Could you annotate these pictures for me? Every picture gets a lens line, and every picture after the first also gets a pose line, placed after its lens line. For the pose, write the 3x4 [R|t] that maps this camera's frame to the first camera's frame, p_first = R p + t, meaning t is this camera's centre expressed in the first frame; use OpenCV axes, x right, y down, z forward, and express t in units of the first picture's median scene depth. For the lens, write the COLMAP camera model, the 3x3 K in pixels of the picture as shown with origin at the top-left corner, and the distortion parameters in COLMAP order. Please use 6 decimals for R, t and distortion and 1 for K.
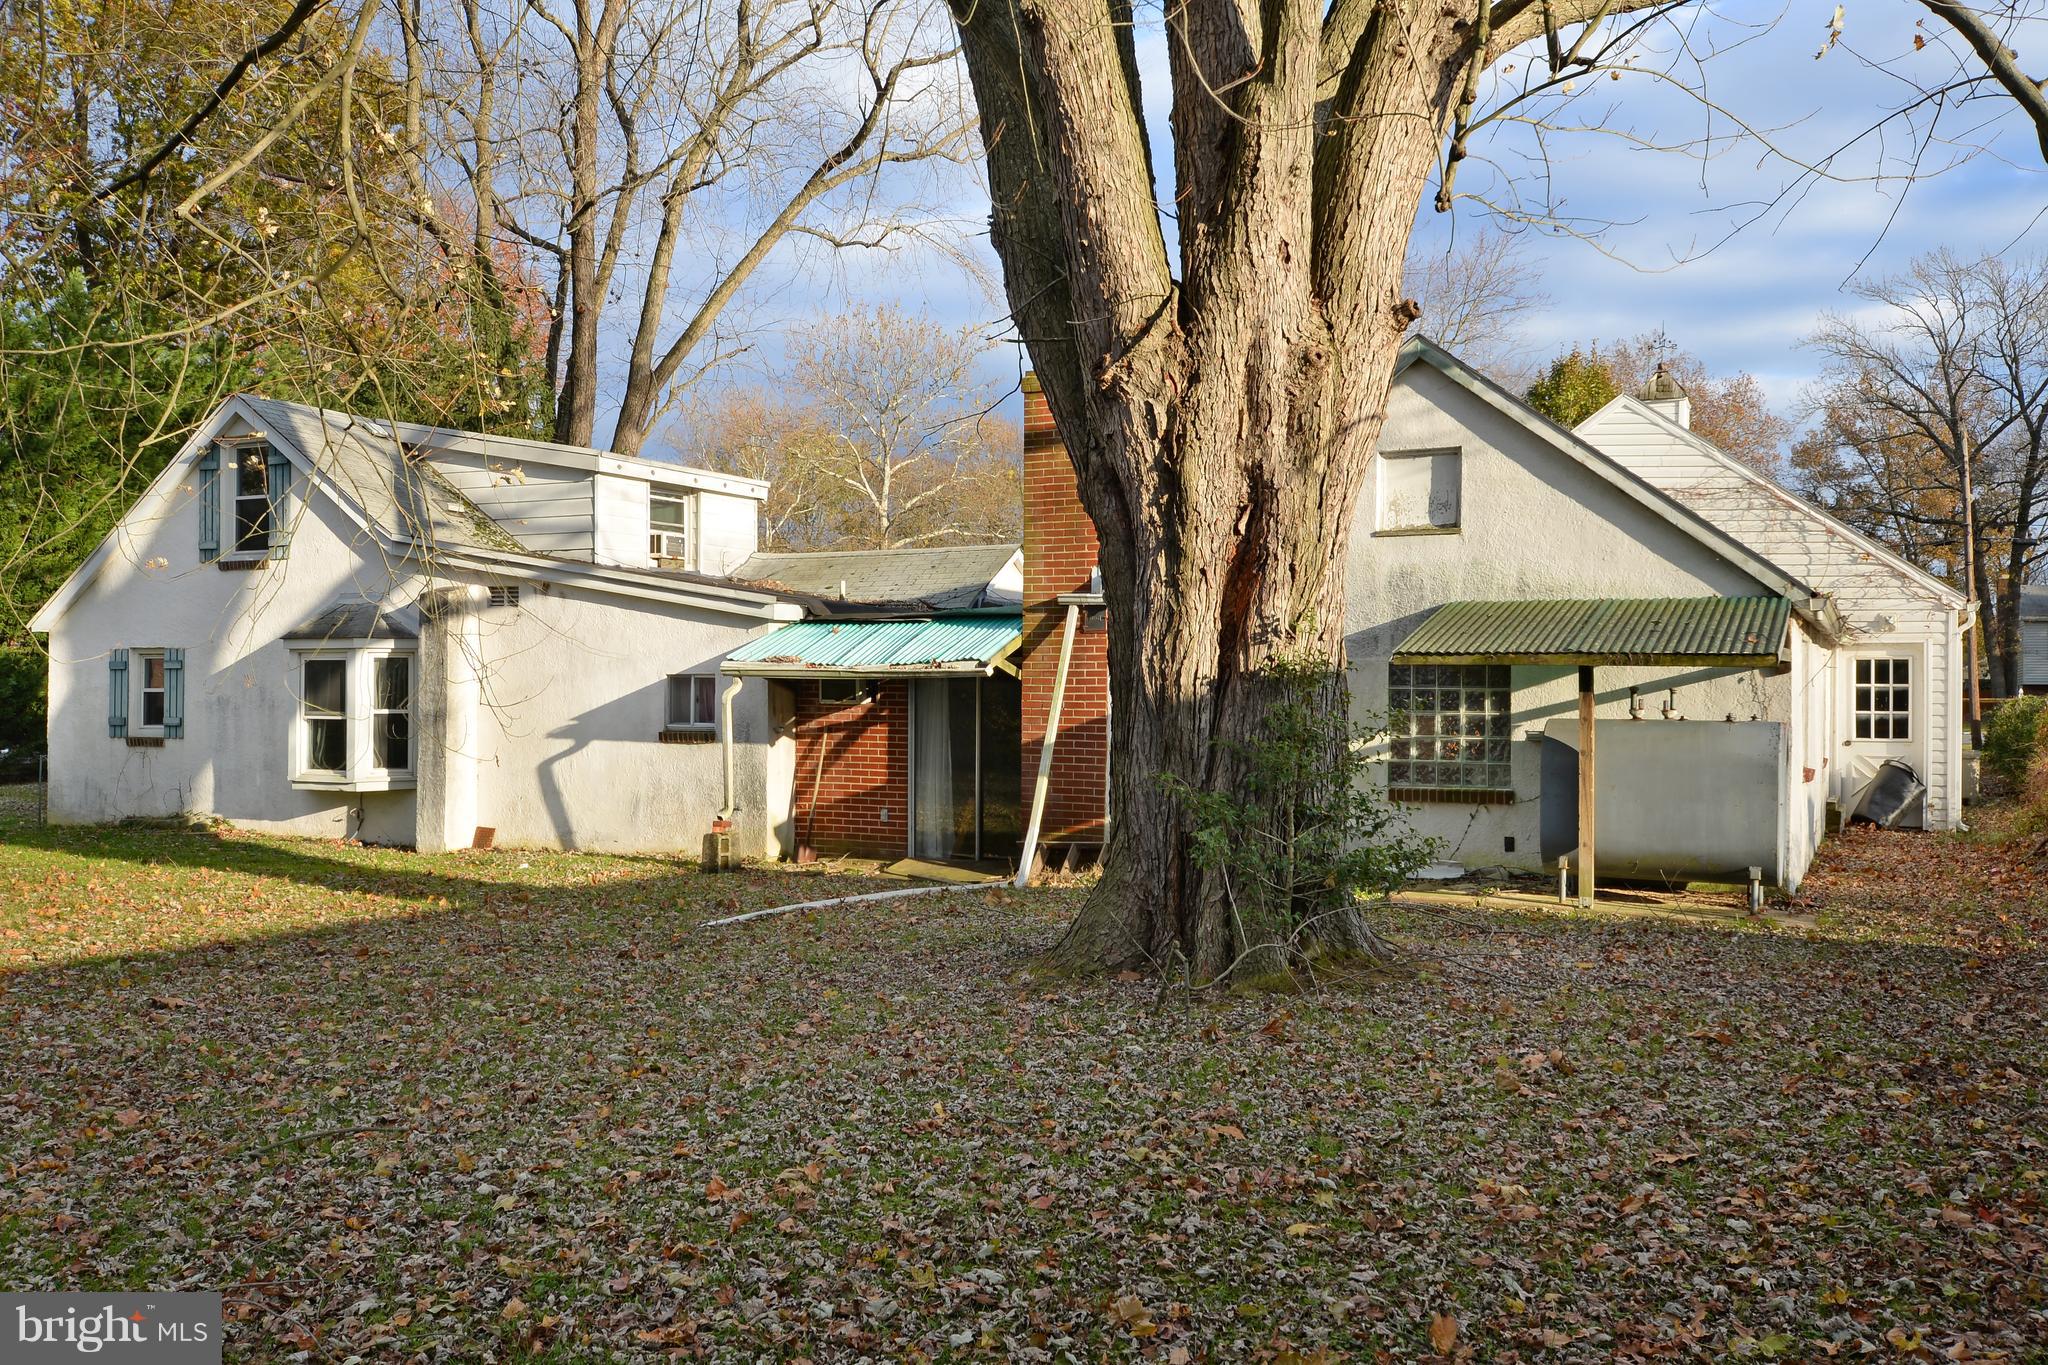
lens RADIAL K [[1779.8, 0, 1026.2], [0, 1779.8, 683.9], [0, 0, 1]] dist [0.002647, -0.003548]
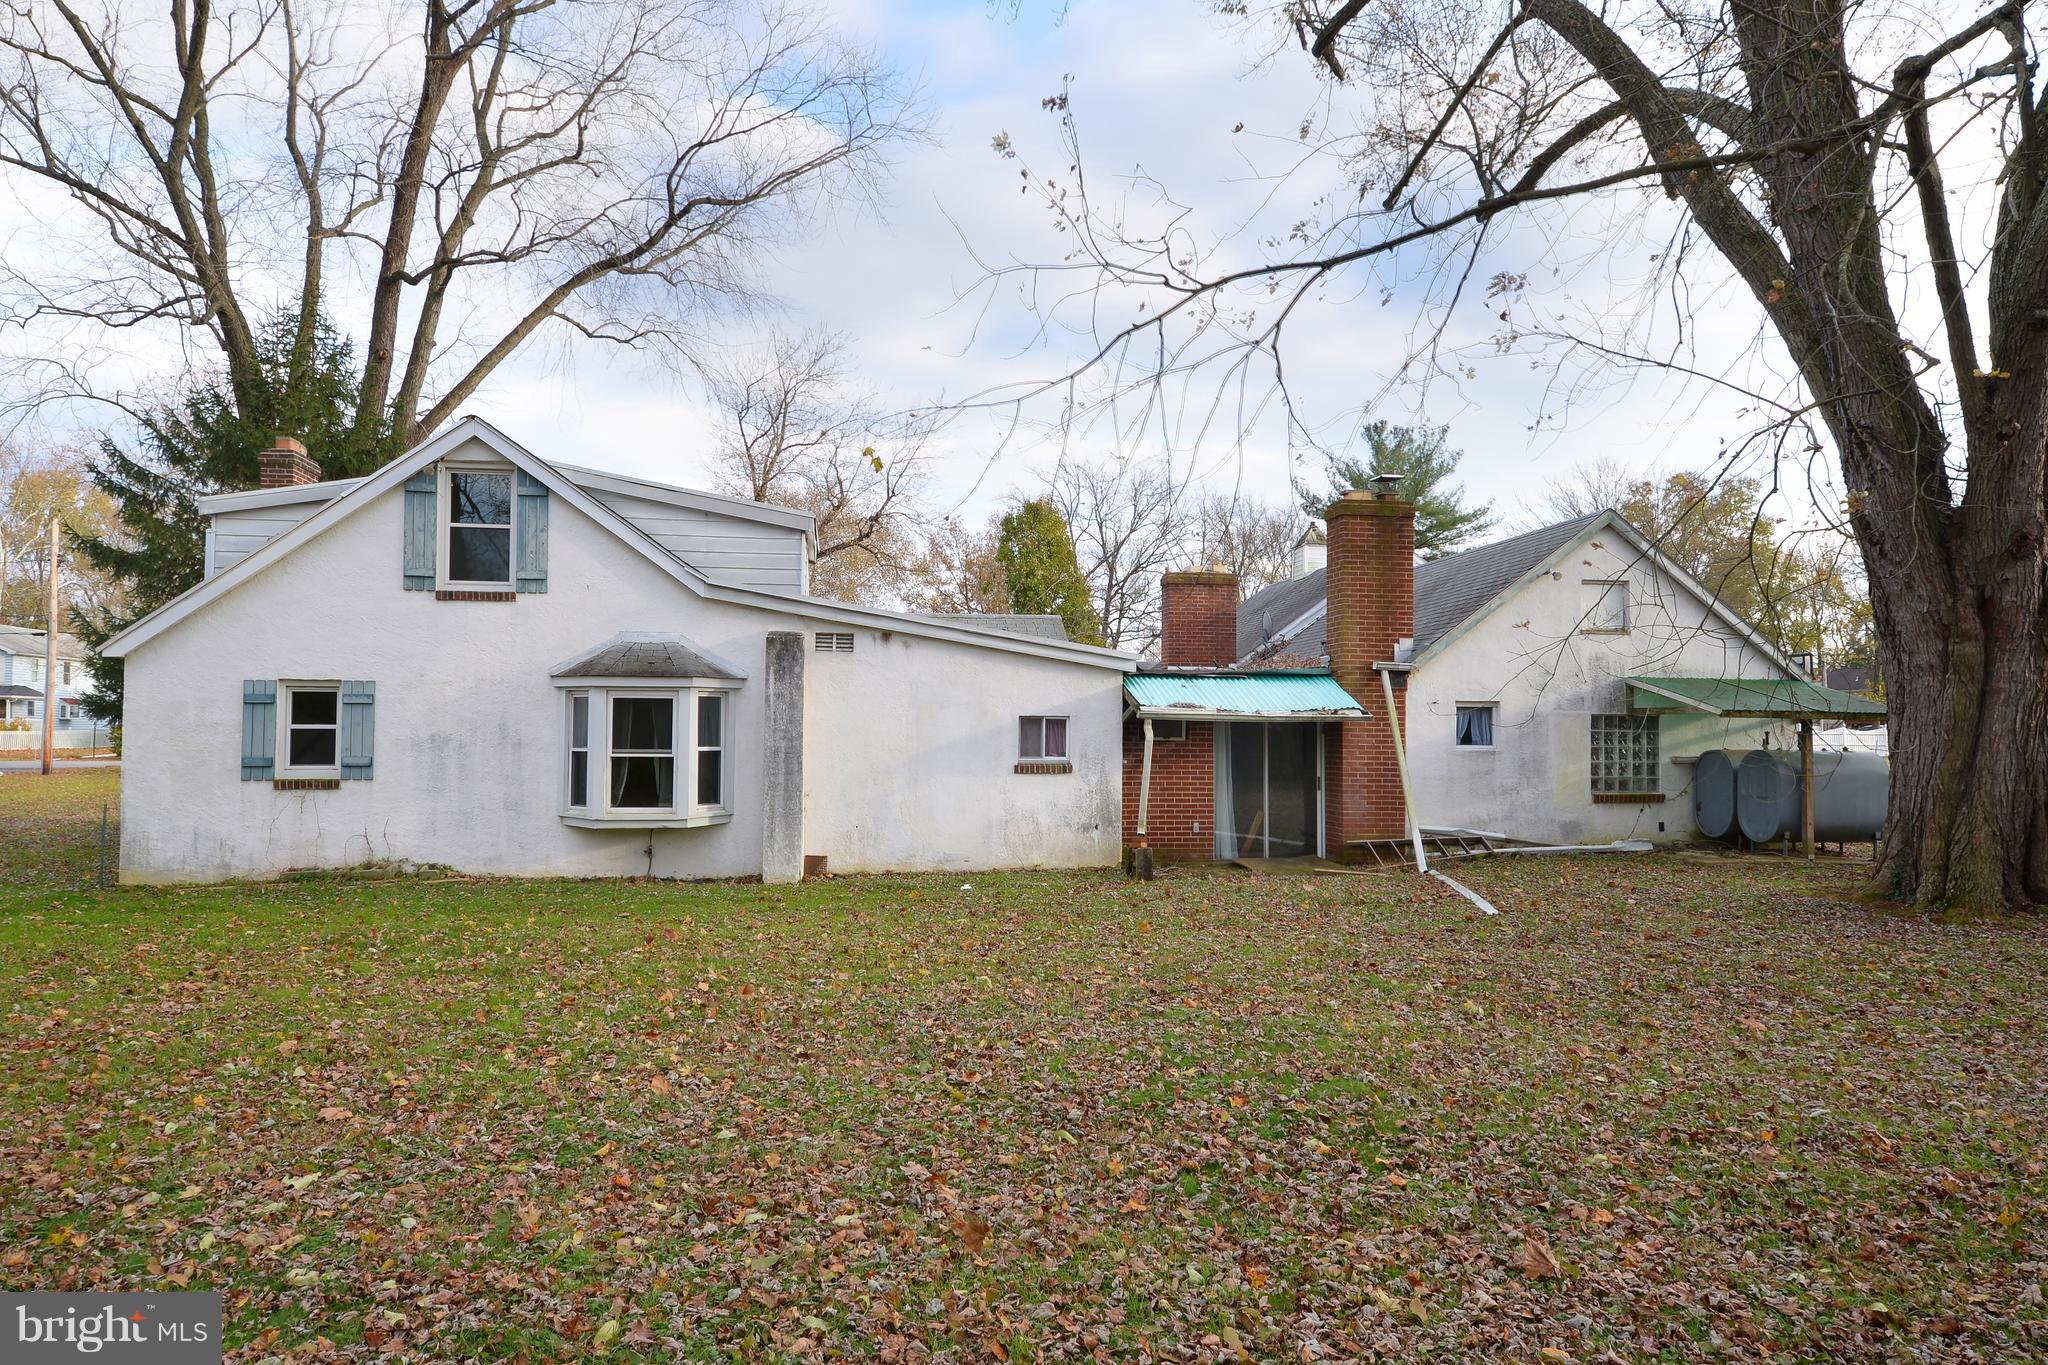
lens RADIAL K [[1275.4, 0, 1028.5], [0, 1275.4, 689.5], [0, 0, 1]] dist [0.000811, -0.000579]
pose [[0.800964, 0.019698, 0.598388, -0.634733], [-0.007197, 0.999703, -0.023275, -0.003205], [-0.598669, 0.014336, 0.800868, 0.288098]]
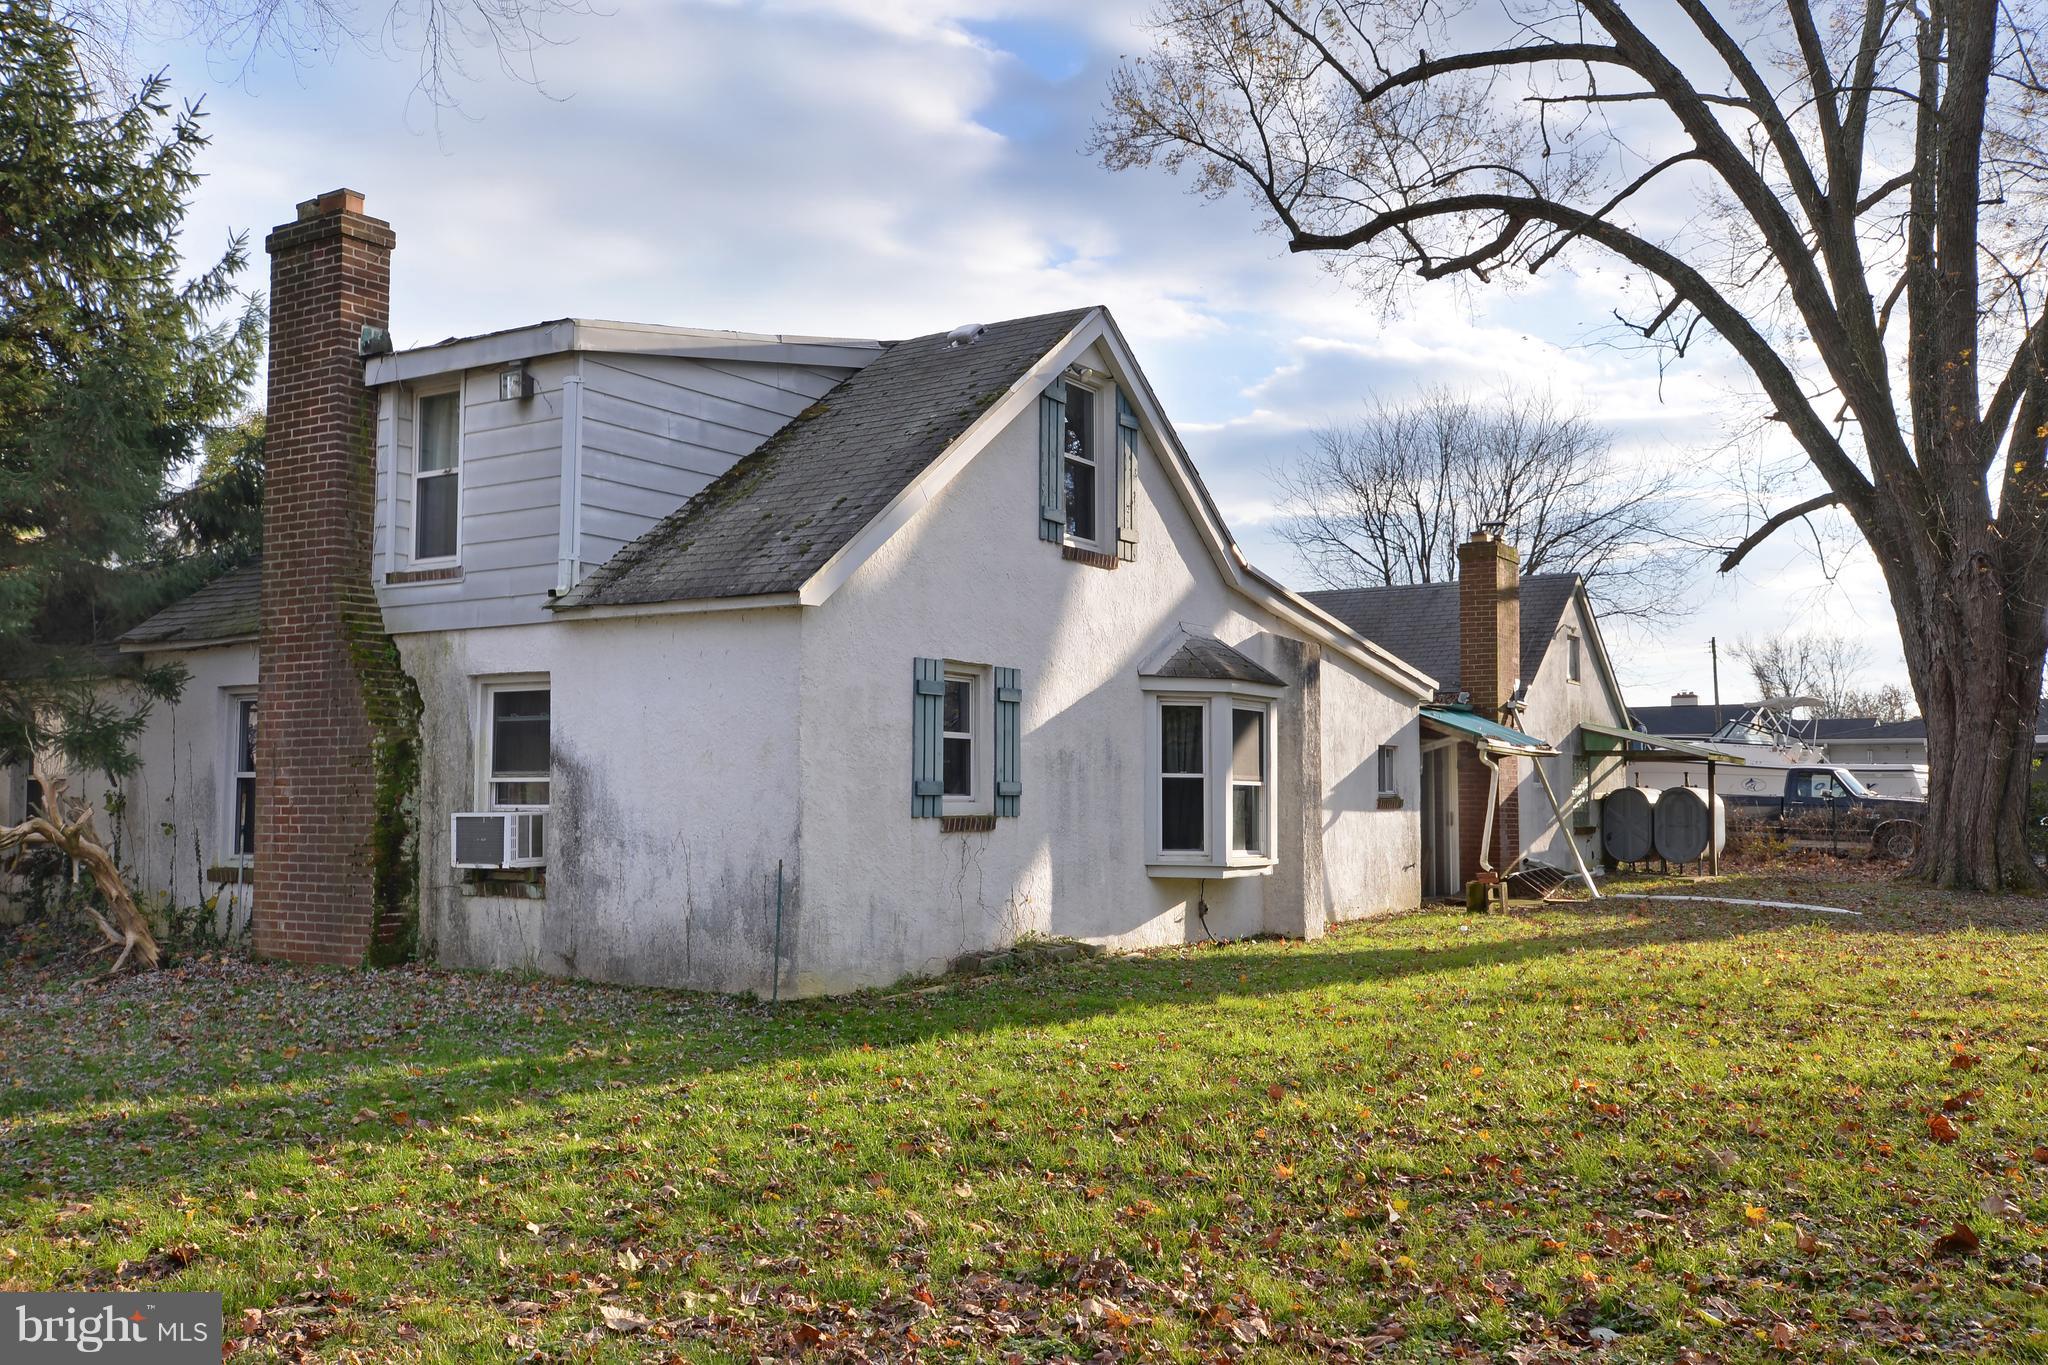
lens RADIAL K [[1779.8, 0, 1028.9], [0, 1779.8, 683.6], [0, 0, 1]] dist [0.002647, -0.003548]
pose [[0.098488, 0.064744, 0.993030, -1.156103], [-0.014438, 0.997869, -0.063628, 0.025503], [-0.995033, -0.008071, 0.099213, 0.994284]]
